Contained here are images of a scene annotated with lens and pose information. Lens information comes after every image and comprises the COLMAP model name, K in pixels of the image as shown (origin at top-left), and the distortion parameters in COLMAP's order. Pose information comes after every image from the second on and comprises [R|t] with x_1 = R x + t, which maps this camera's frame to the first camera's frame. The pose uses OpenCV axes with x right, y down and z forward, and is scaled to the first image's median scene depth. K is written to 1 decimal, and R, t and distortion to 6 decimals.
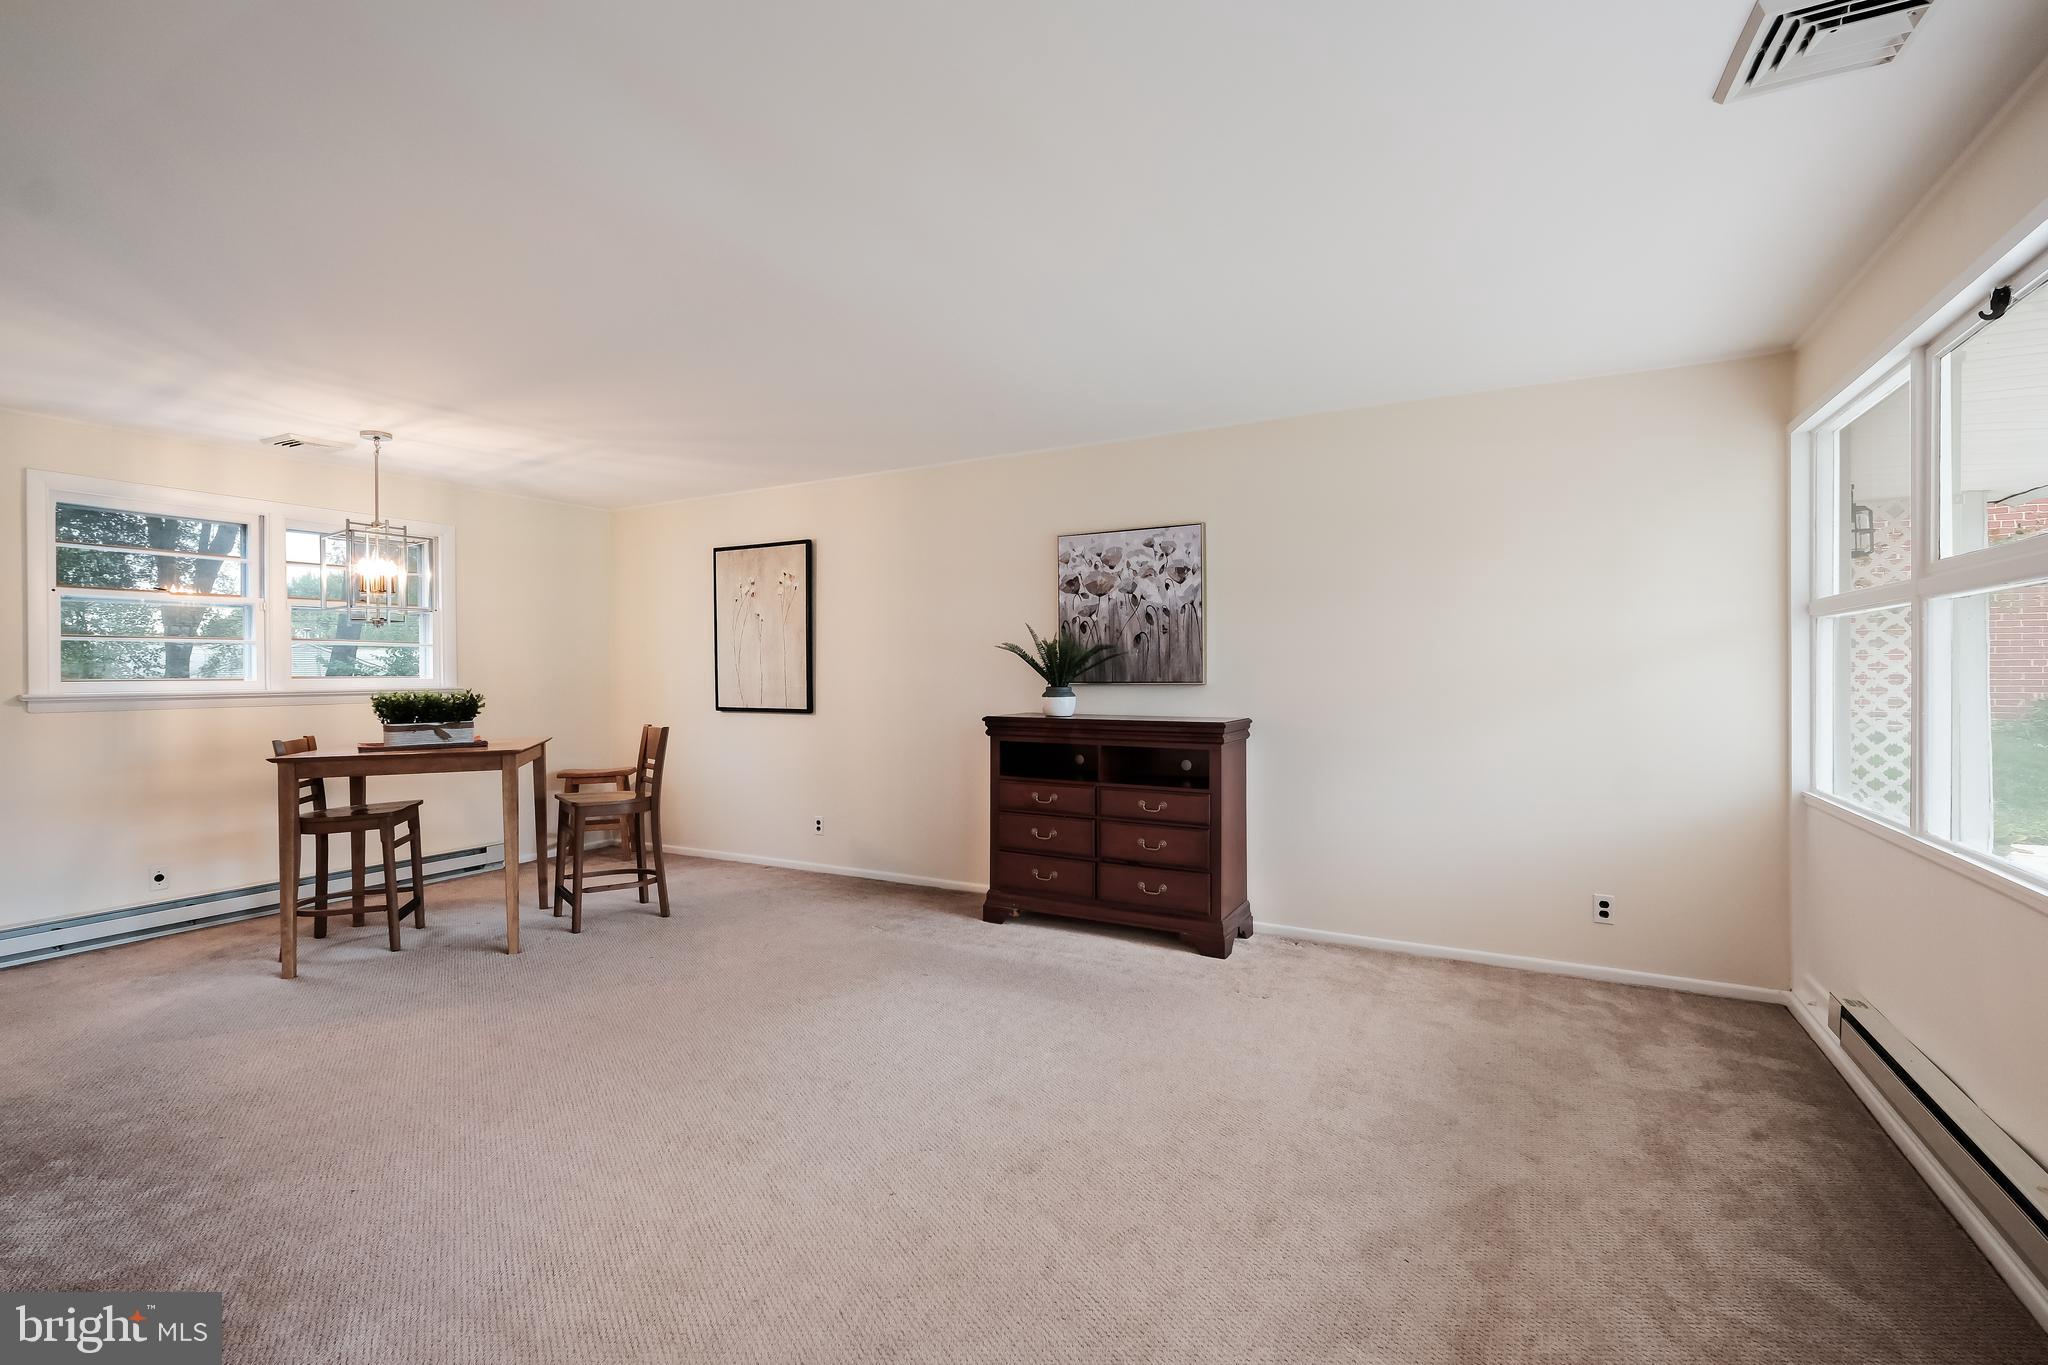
lens RADIAL K [[875.2, 0, 1024.0], [0, 875.2, 682.5], [0, 0, 1]] dist [0.001746, 0.000454]
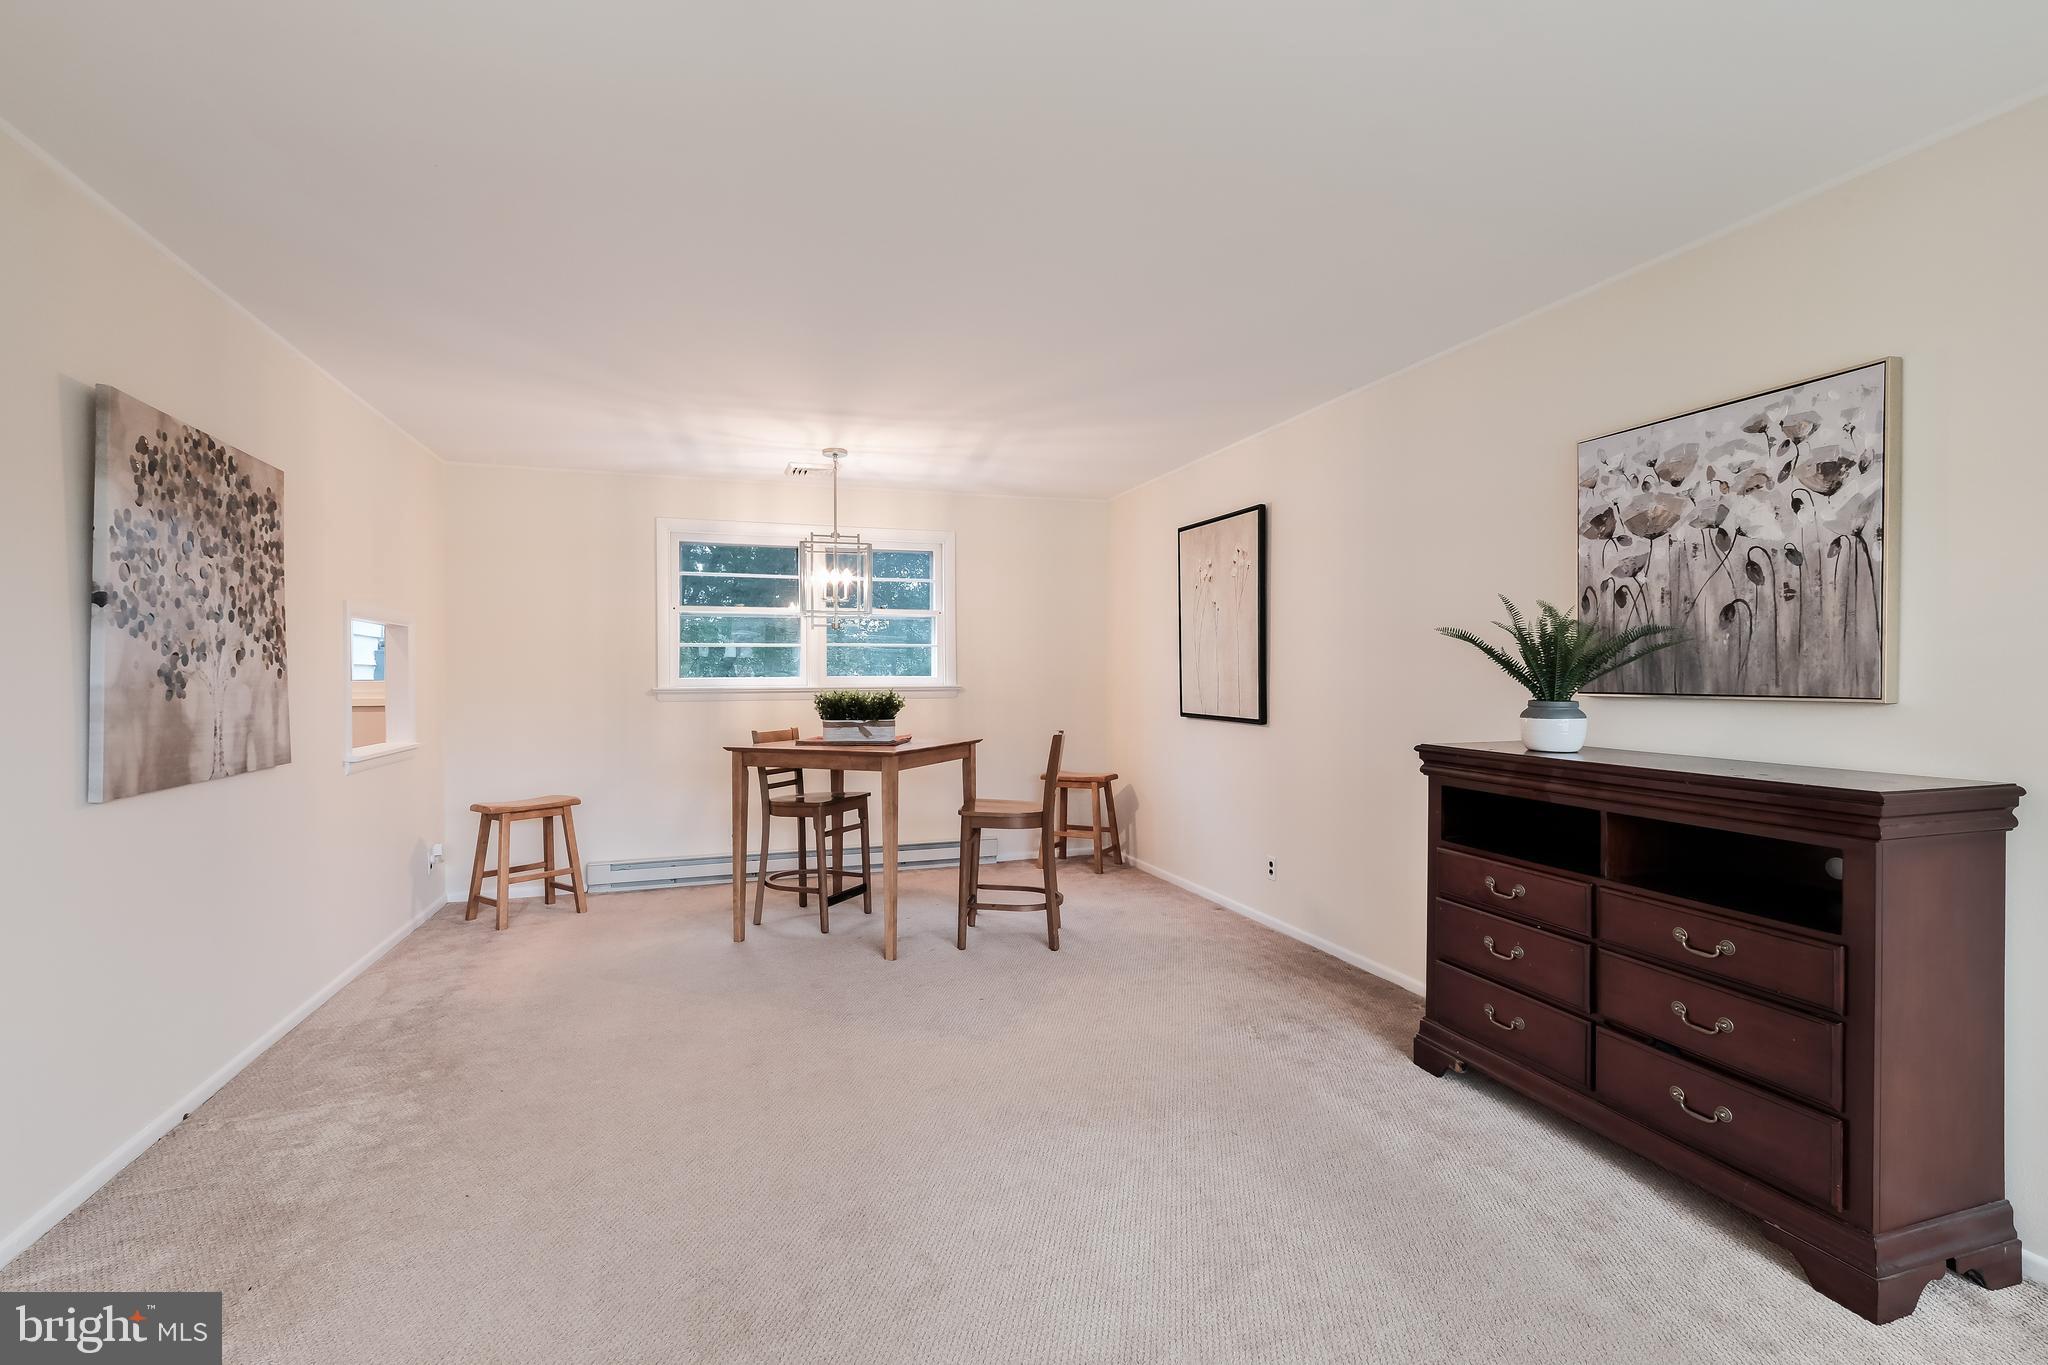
lens RADIAL K [[907.4, 0, 1026.1], [0, 907.4, 688.1], [0, 0, 1]] dist [0.003774, 0.000635]
pose [[0.741861, 0.015619, -0.670372, 0.185971], [-0.010174, 0.999876, 0.012038, -0.007150], [0.670477, -0.002110, 0.741927, 0.318170]]
